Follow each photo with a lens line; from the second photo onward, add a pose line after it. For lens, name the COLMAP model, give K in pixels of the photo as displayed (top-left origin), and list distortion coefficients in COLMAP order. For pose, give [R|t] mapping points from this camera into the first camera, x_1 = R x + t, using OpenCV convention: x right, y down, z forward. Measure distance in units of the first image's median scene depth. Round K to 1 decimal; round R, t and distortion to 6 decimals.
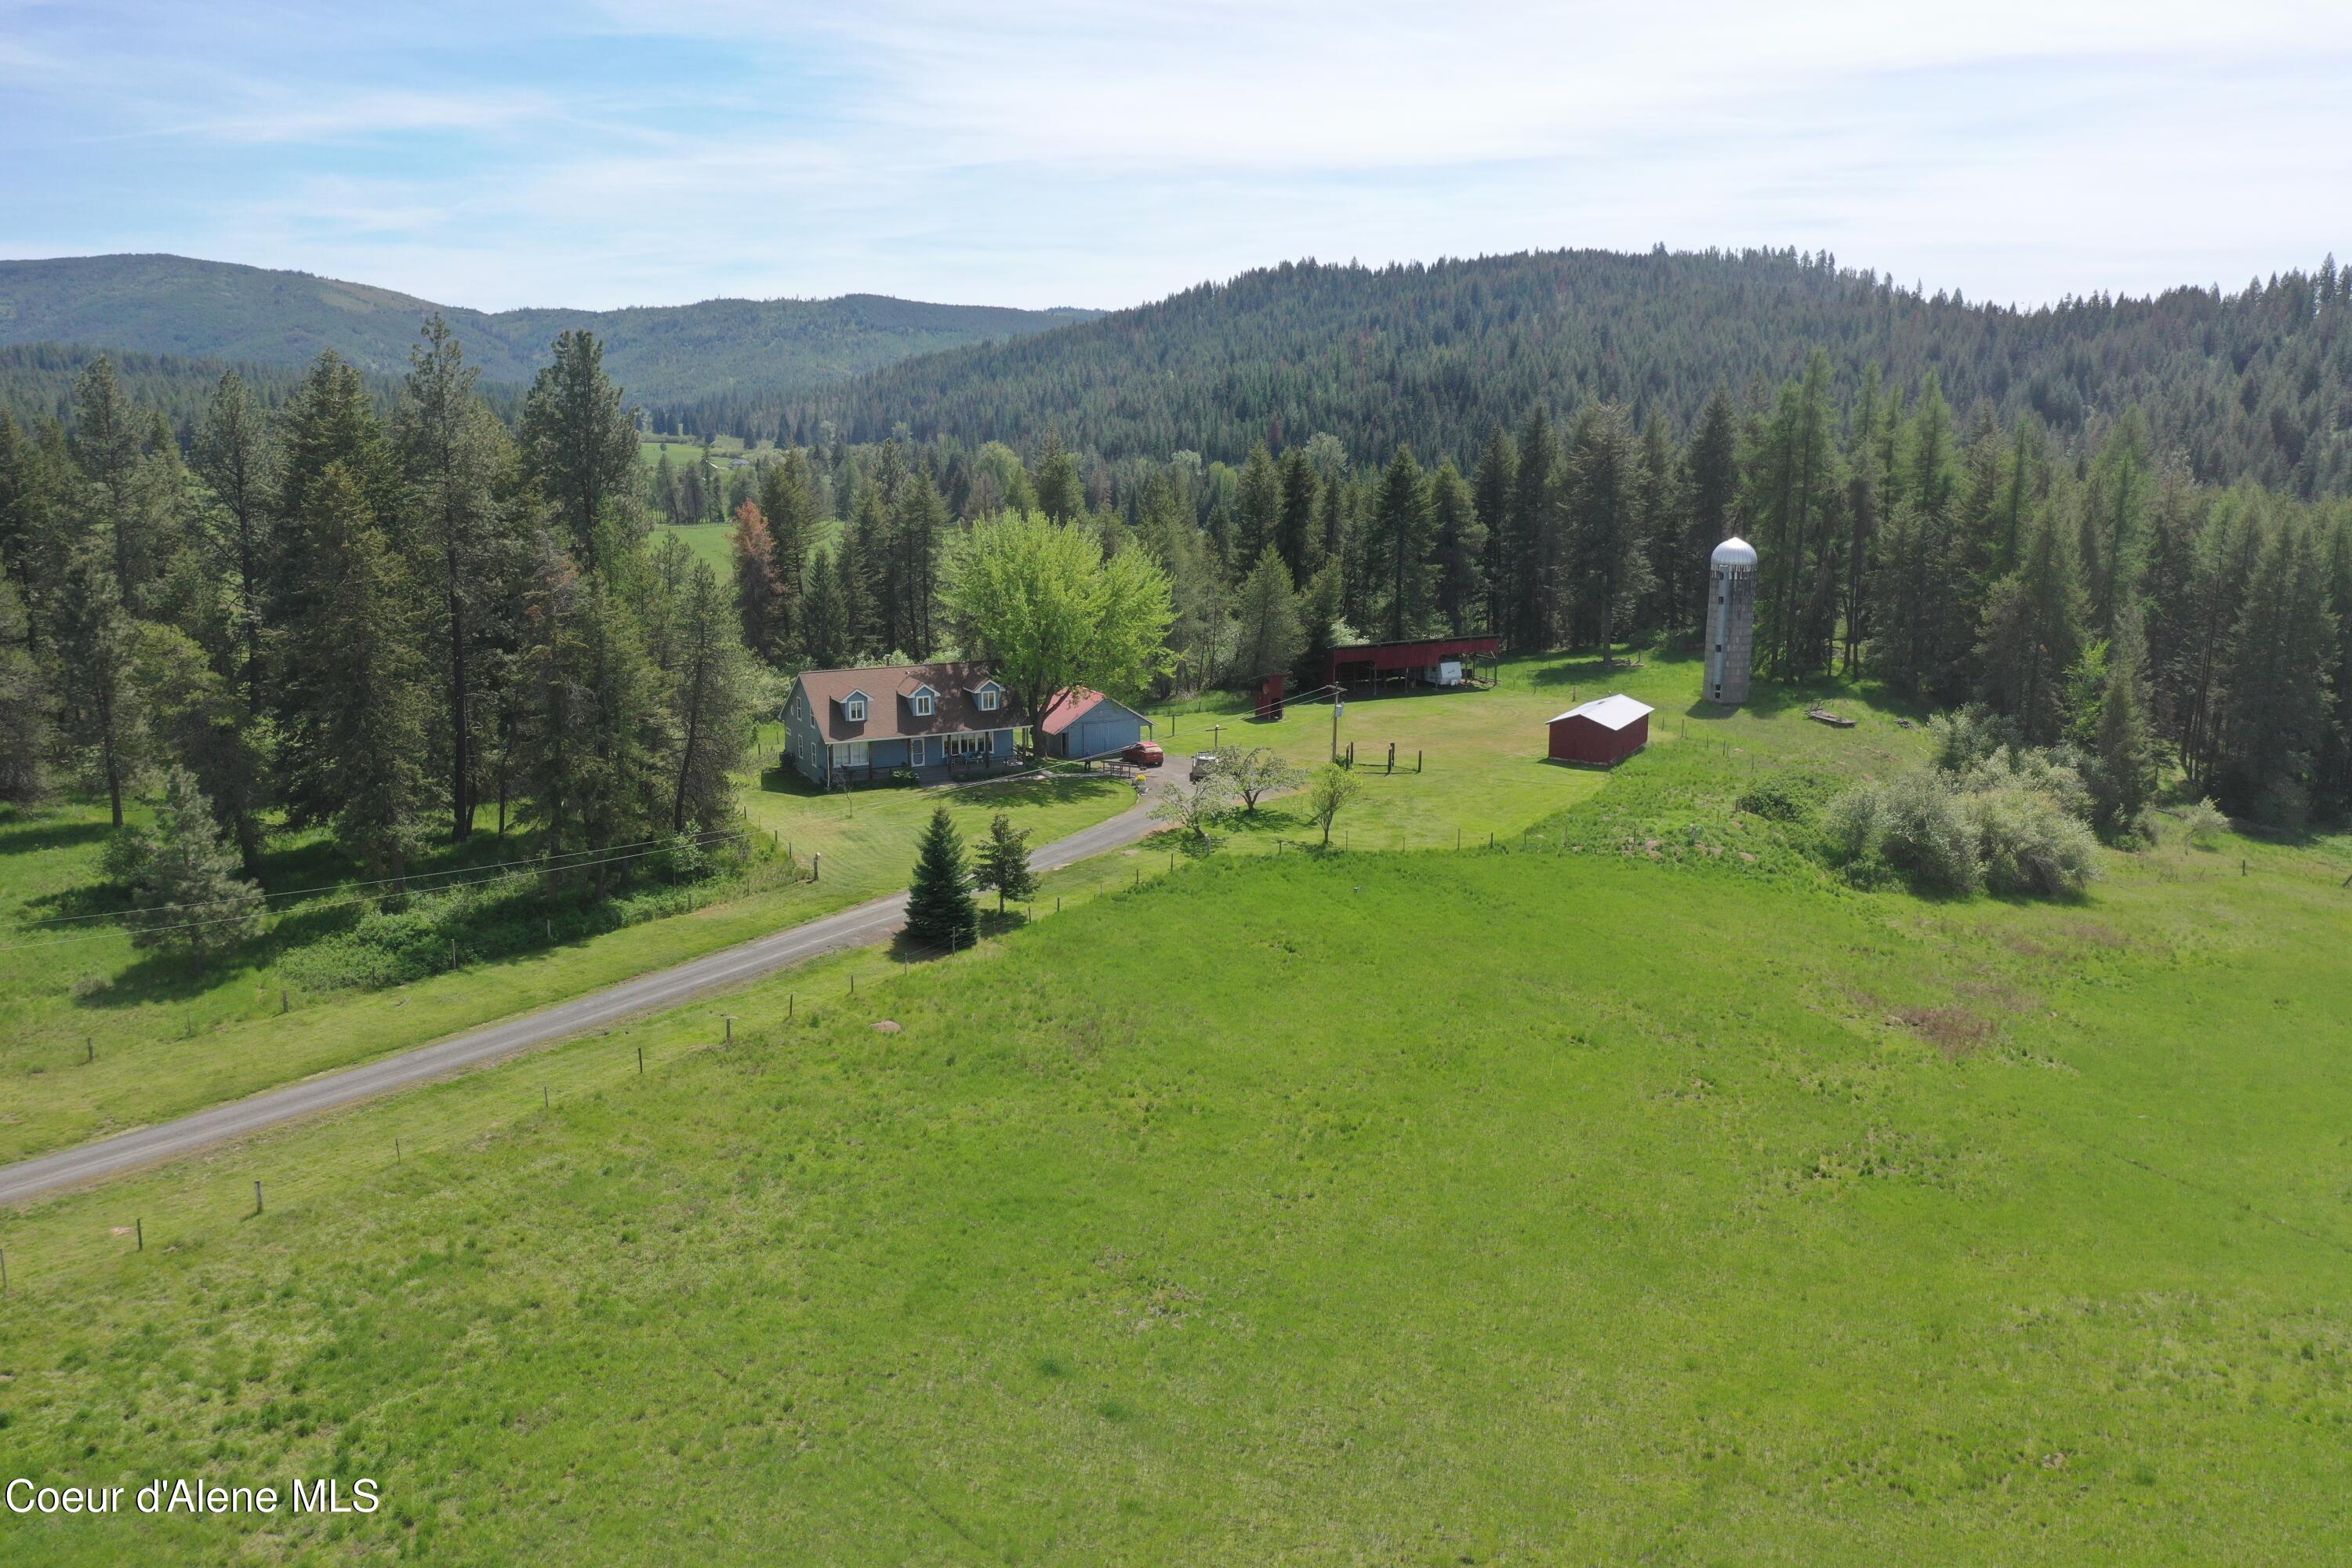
lens RADIAL K [[1841.7, 0, 1182.4], [0, 1841.7, 774.1], [0, 0, 1]] dist [0.002333, -0.003518]
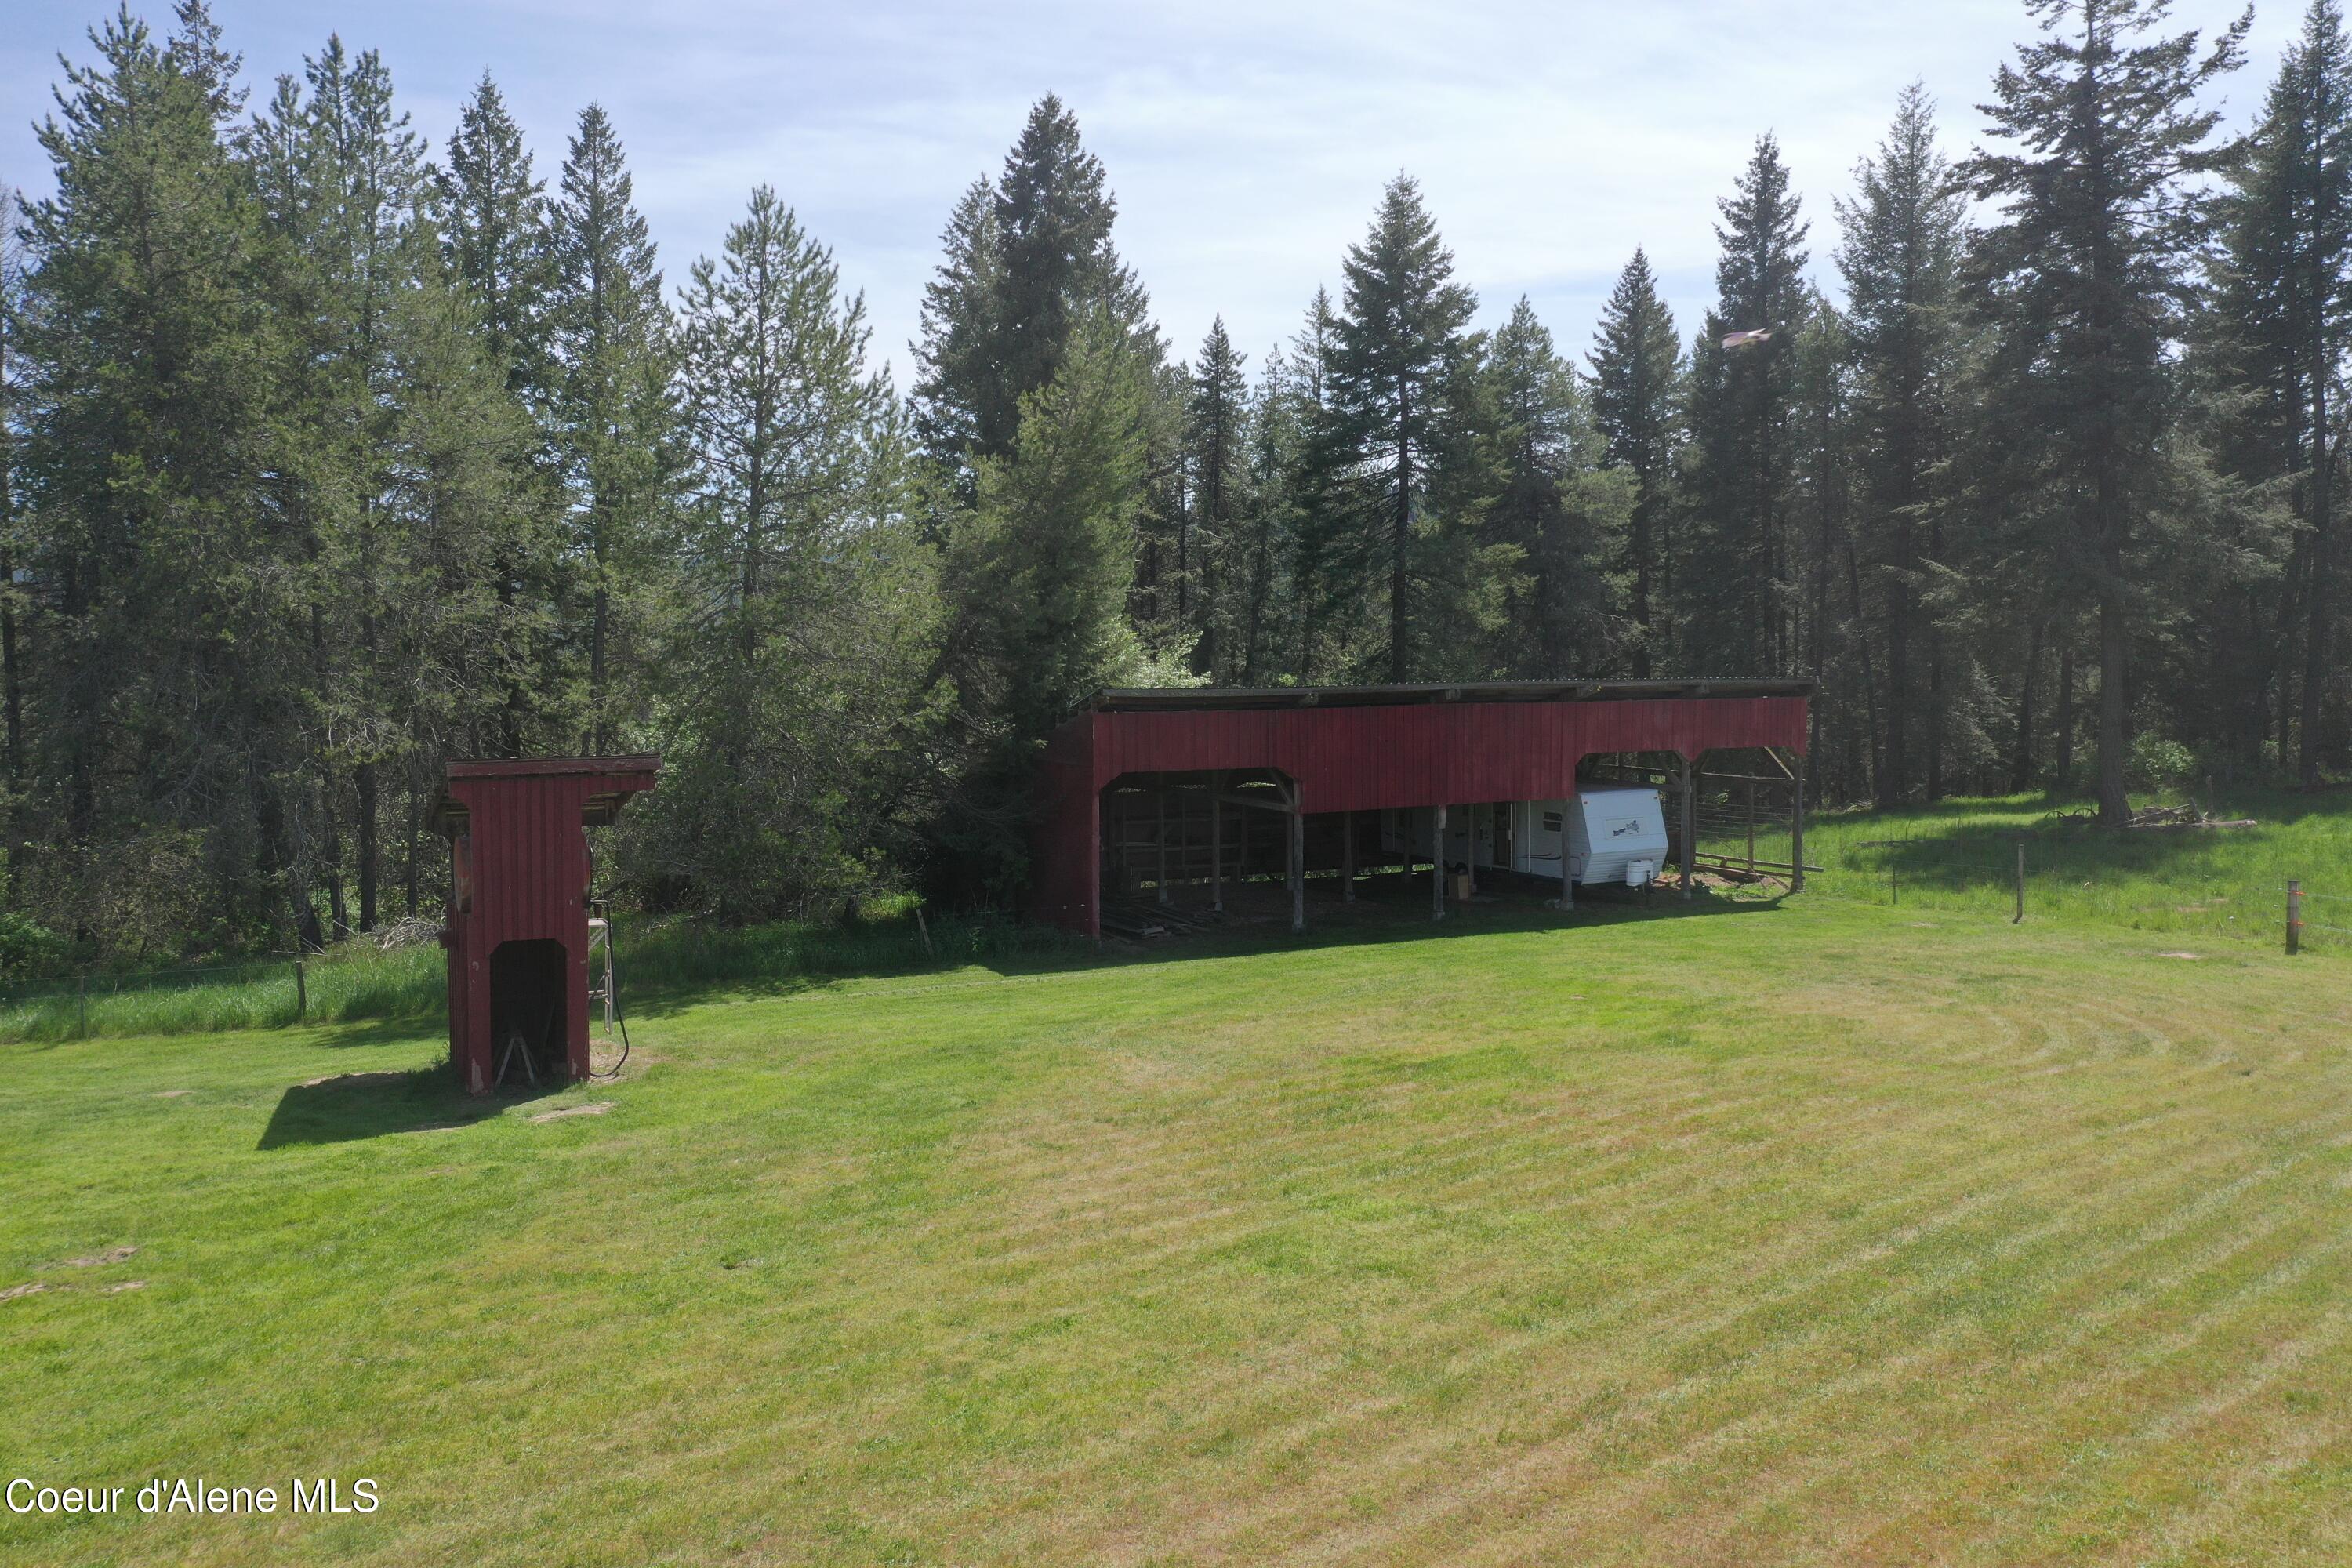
lens RADIAL K [[1841.7, 0, 1182.4], [0, 1841.7, 774.1], [0, 0, 1]] dist [0.002333, -0.003518]
pose [[0.999955, -0.009297, -0.001649, 0.021354], [0.008984, 0.990568, -0.136729, -0.007356], [0.002904, 0.136708, 0.990607, 0.182520]]
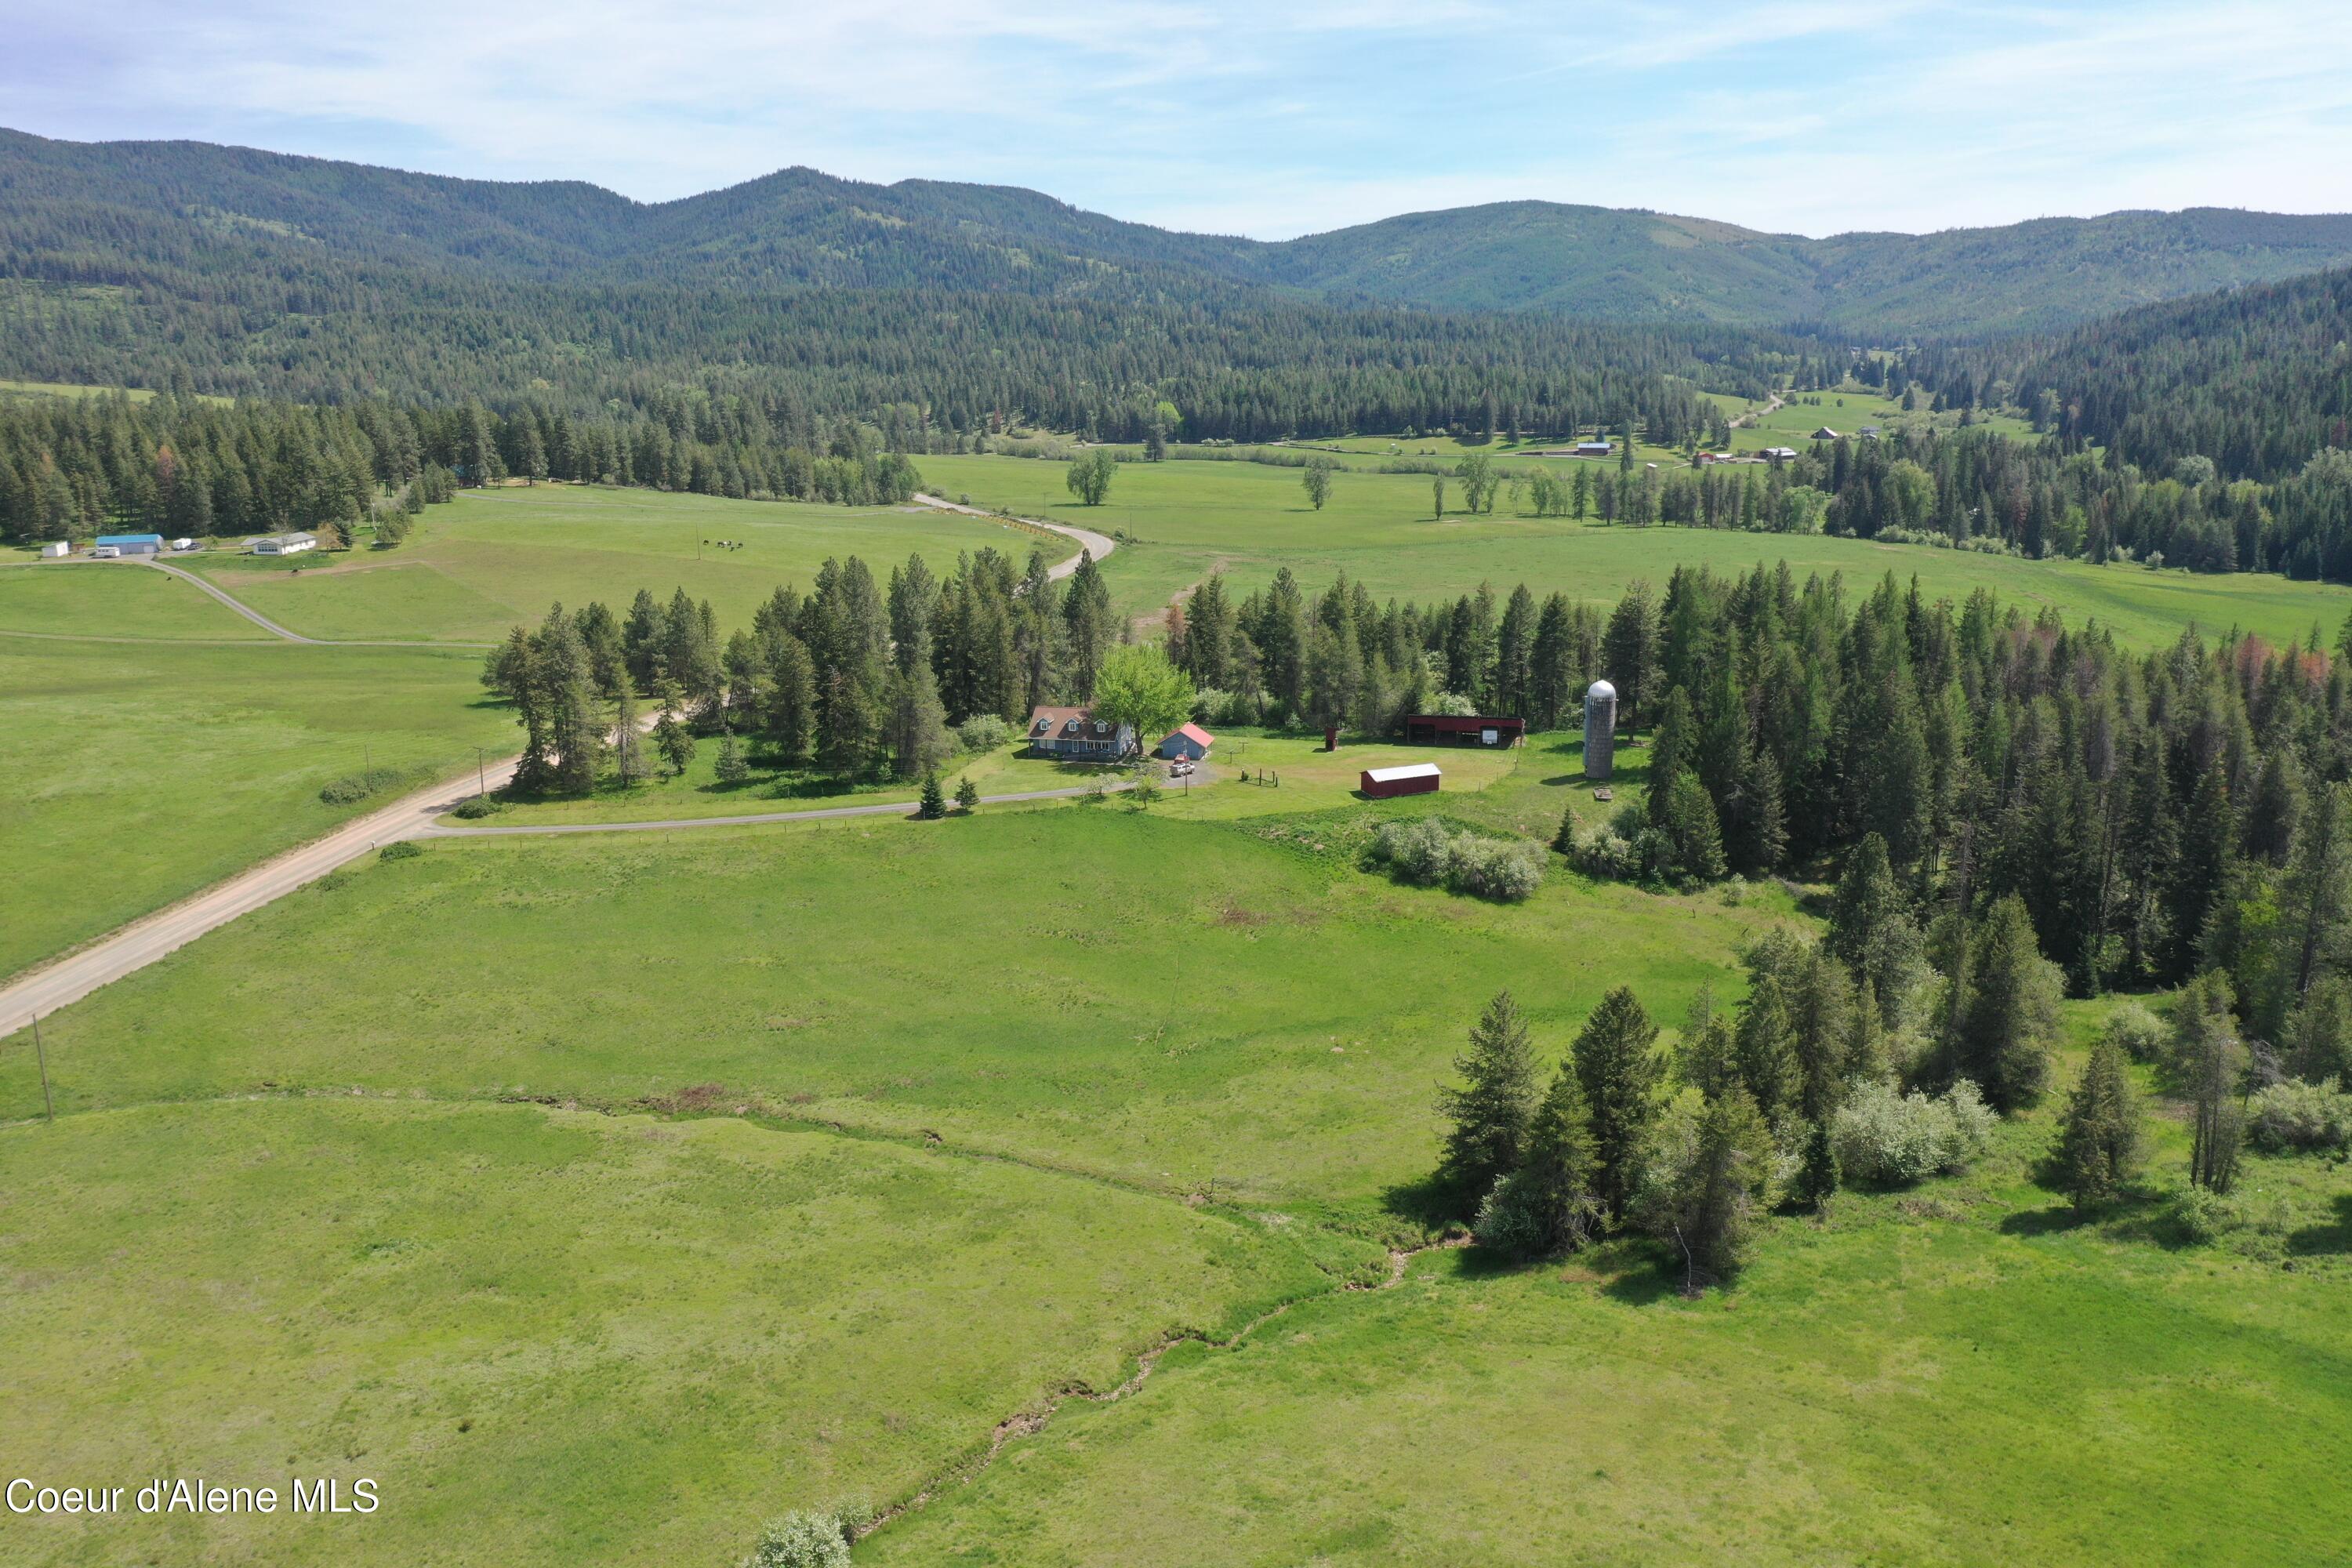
lens RADIAL K [[1841.7, 0, 1182.4], [0, 1841.7, 774.1], [0, 0, 1]] dist [0.002333, -0.003518]
pose [[0.768155, 0.143392, -0.624000, 0.239176], [-0.113237, 0.989661, 0.088022, -0.033275], [0.630171, 0.003046, 0.776451, -0.121580]]
